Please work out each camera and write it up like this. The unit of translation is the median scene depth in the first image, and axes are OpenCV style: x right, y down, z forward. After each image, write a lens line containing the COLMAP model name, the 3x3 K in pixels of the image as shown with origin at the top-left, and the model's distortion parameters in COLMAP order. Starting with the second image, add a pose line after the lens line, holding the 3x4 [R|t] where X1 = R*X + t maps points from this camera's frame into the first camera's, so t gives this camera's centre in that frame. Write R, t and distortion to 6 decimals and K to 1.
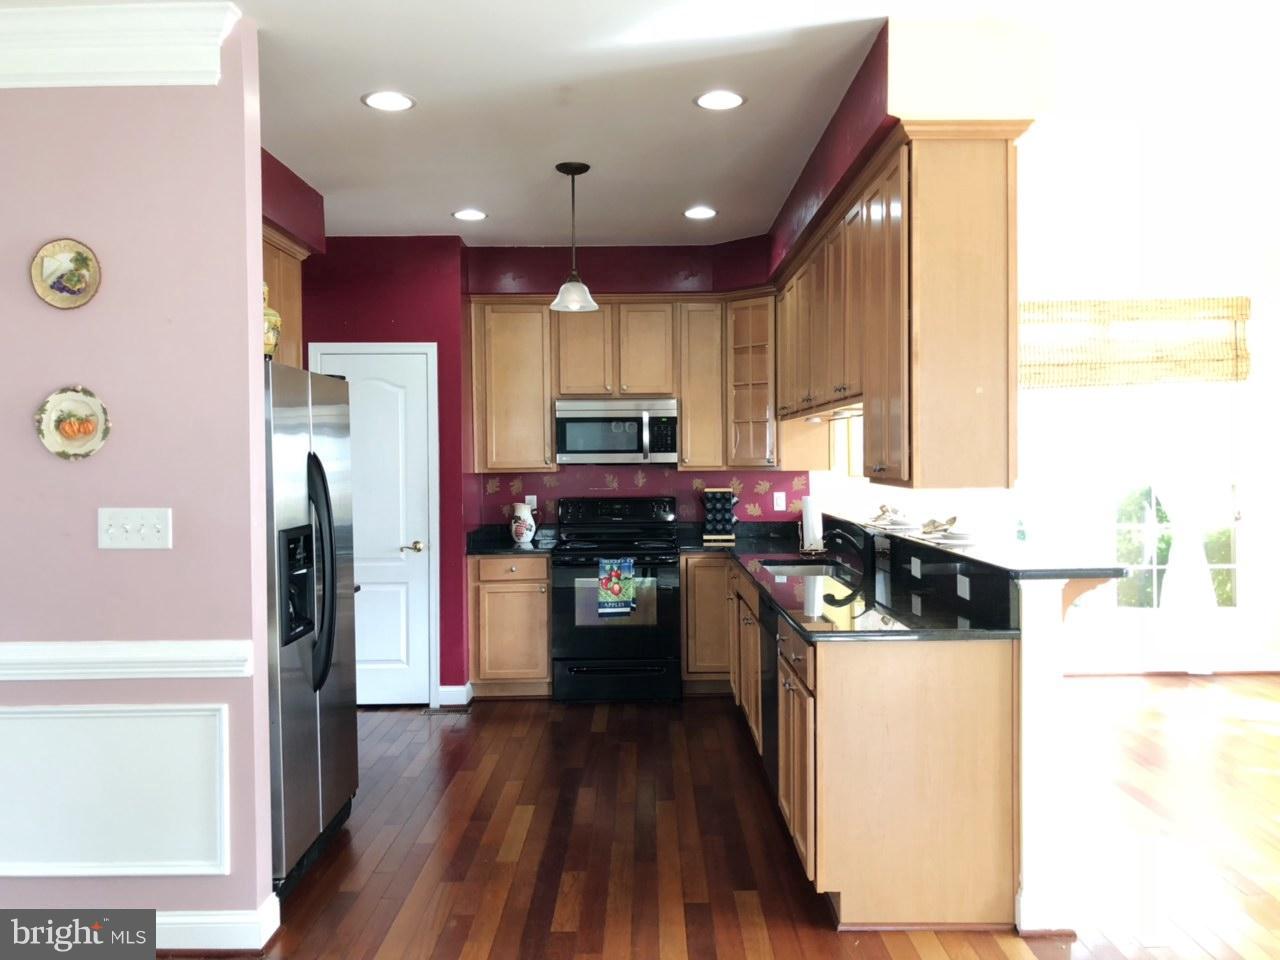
lens RADIAL K [[1026.5, 0, 636.5], [0, 1026.5, 471.3], [0, 0, 1]] dist [0.011962, -0.005569]
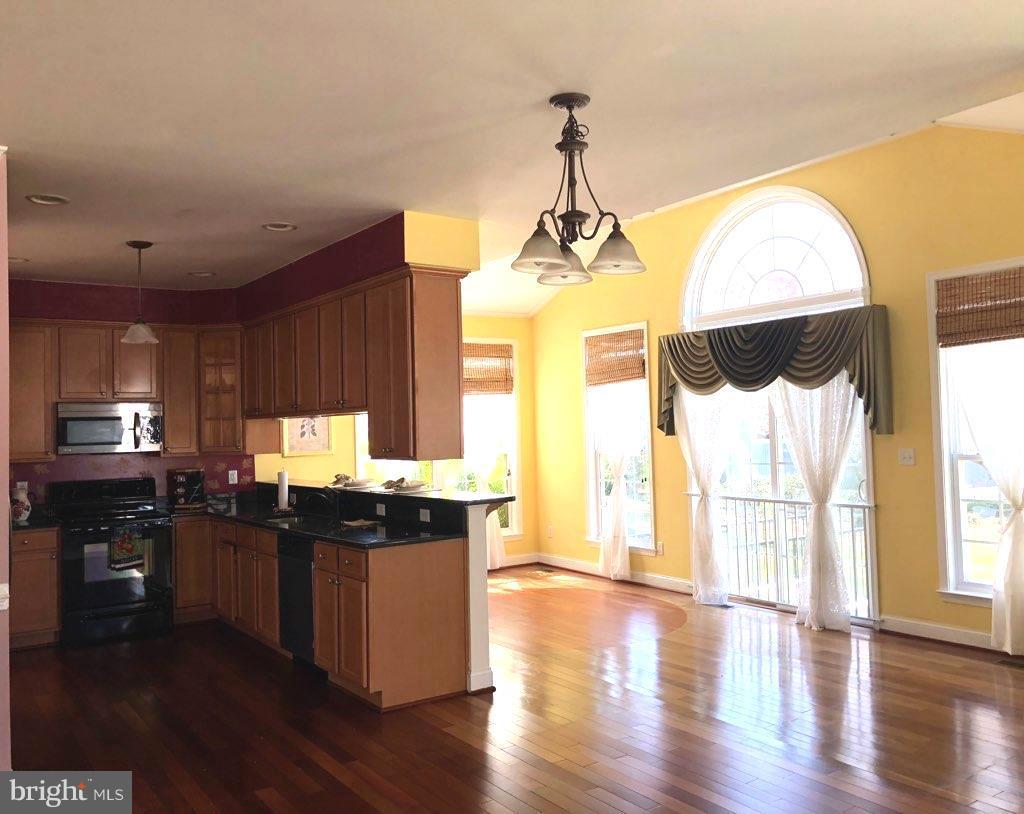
lens RADIAL K [[878.1, 0, 514.1], [0, 878.1, 408.7], [0, 0, 1]] dist [0.000838, -0.002333]
pose [[0.820031, -0.000023, 0.572319, -0.330181], [0.028858, 0.998730, -0.041308, -0.004231], [-0.571591, 0.050390, 0.818990, -0.268801]]
